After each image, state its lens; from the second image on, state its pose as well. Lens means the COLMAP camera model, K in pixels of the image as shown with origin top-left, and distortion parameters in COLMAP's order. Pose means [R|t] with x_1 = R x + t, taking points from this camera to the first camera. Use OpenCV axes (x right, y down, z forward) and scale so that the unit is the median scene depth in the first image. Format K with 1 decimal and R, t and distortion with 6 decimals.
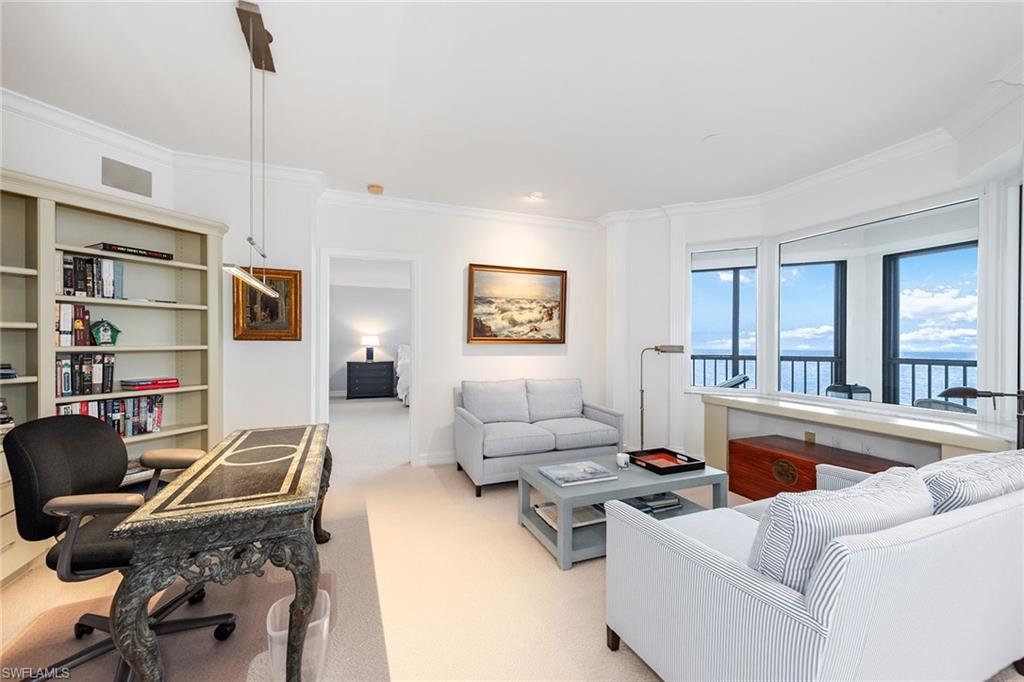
lens RADIAL K [[404.5, 0, 511.8], [0, 404.5, 341.1], [0, 0, 1]] dist [0.001058, -0.001255]
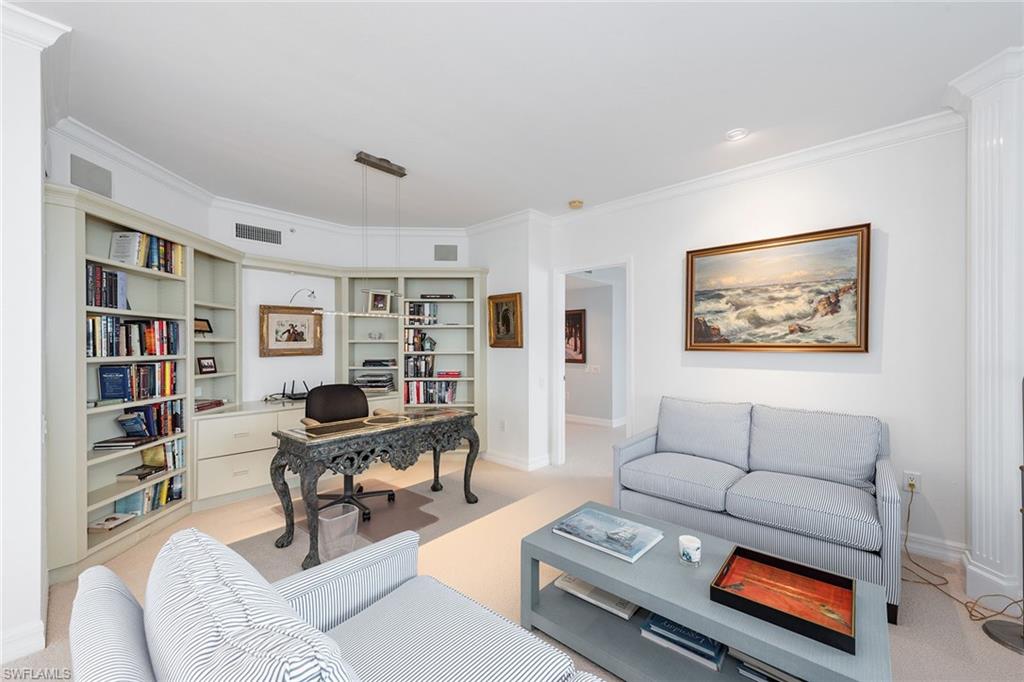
lens RADIAL K [[404.5, 0, 508.2], [0, 404.5, 346.4], [0, 0, 1]] dist [0.001058, -0.001255]
pose [[0.427821, -0.002504, -0.903860, 0.526168], [0.003671, 0.999993, -0.001032, -0.004497], [0.903856, -0.002877, 0.427828, 0.374954]]
